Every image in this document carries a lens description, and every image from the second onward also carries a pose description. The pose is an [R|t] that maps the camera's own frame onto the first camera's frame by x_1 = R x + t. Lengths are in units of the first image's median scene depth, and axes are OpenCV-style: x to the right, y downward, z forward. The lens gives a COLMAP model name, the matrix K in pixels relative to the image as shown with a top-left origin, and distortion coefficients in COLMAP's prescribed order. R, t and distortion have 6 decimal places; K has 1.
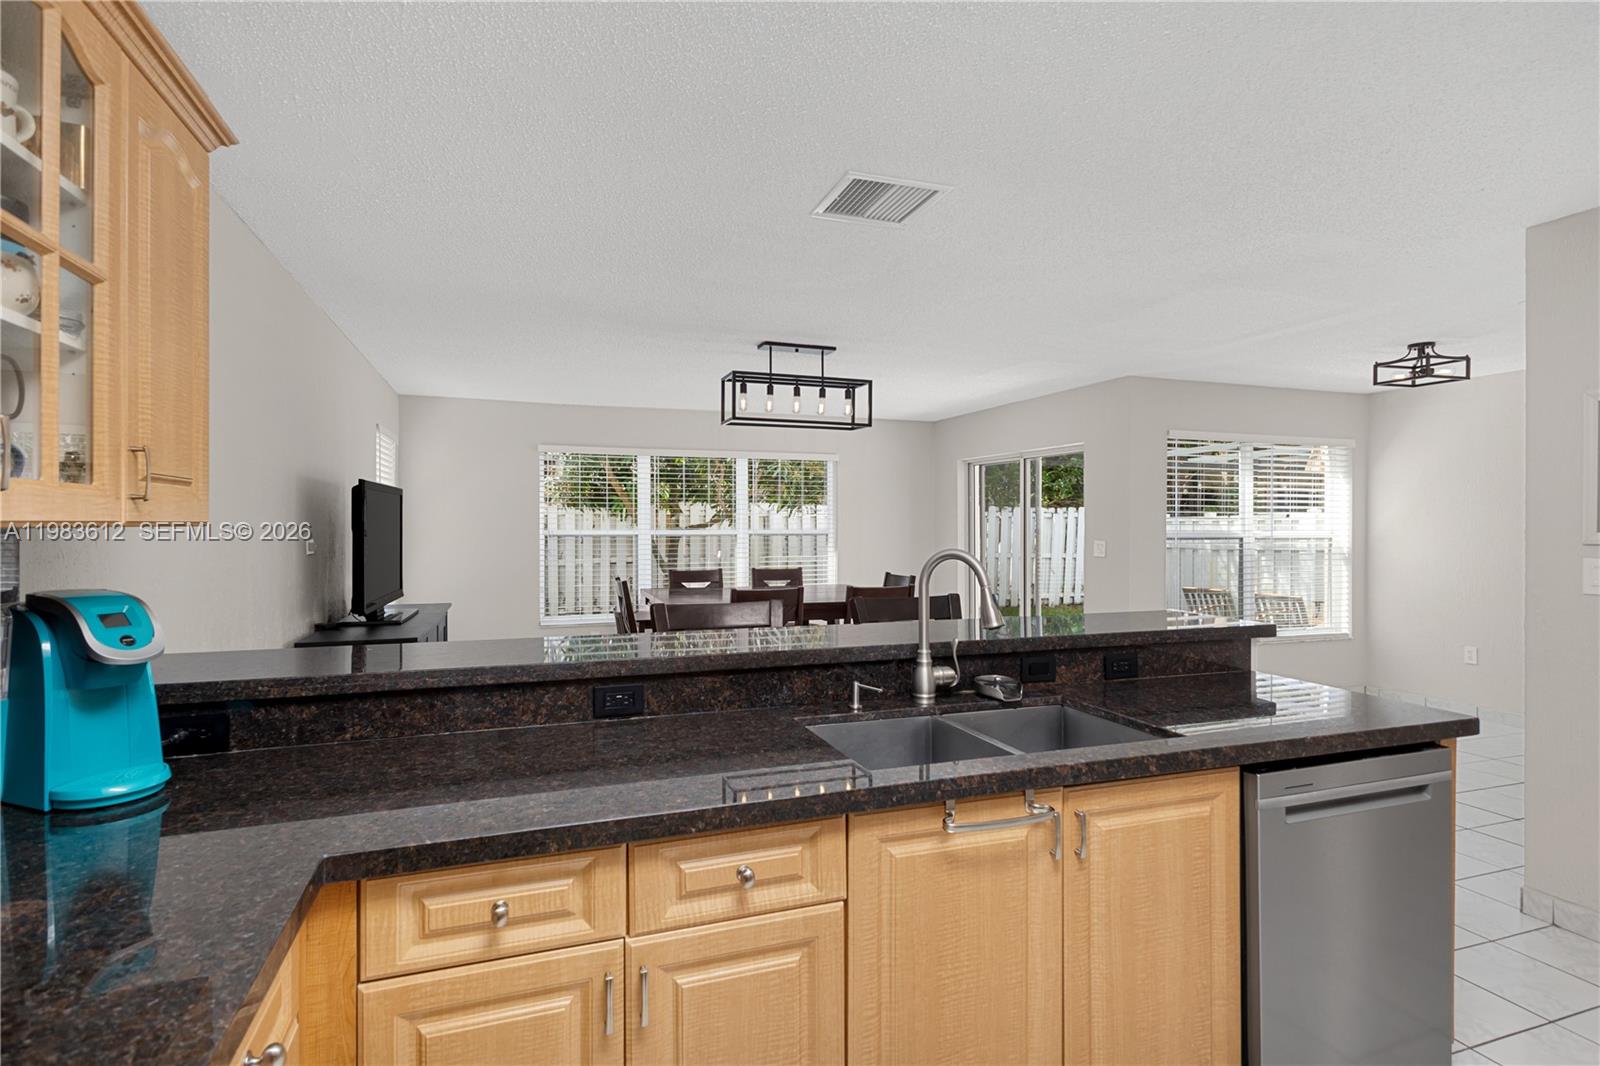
lens RADIAL K [[811.0, 0, 796.0], [0, 811.0, 524.0], [0, 0, 1]] dist [0.004877, 0.000440]
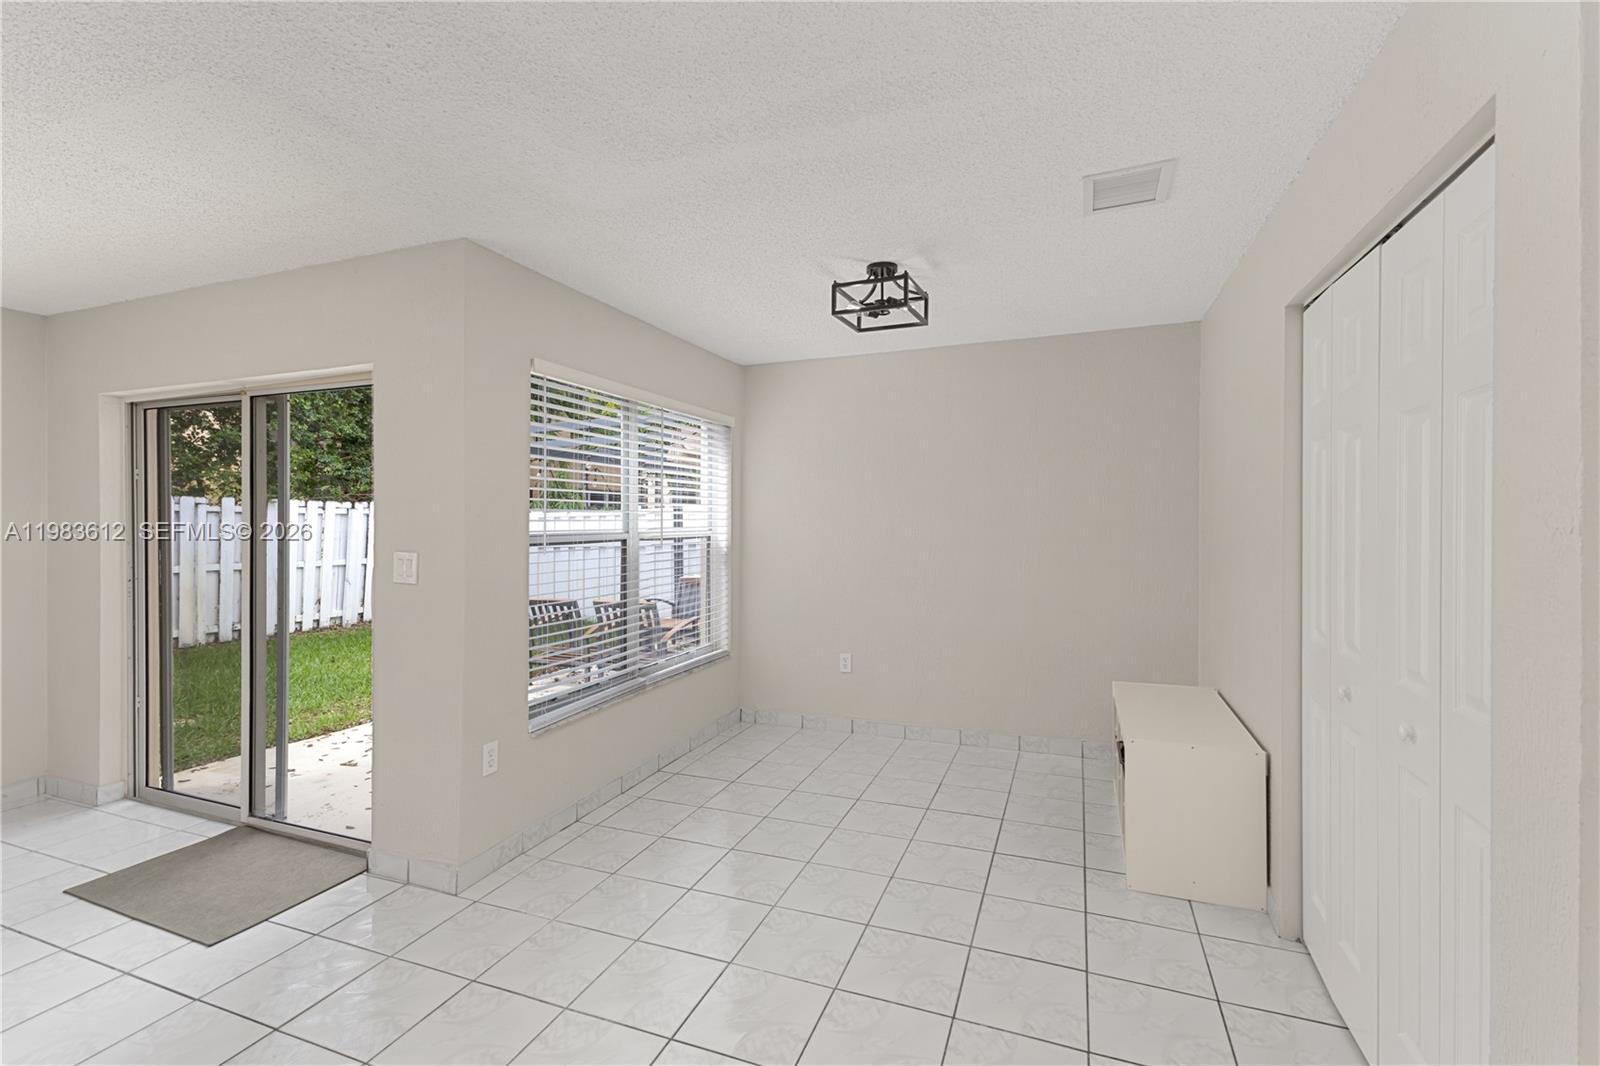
lens RADIAL K [[701.6, 0, 795.9], [0, 701.6, 521.0], [0, 0, 1]] dist [0.005677, 0.000512]
pose [[0.654557, -0.008604, 0.755964, 0.182933], [0.008594, 0.999955, 0.003940, -0.000397], [-0.755964, 0.003918, 0.654601, 0.477279]]
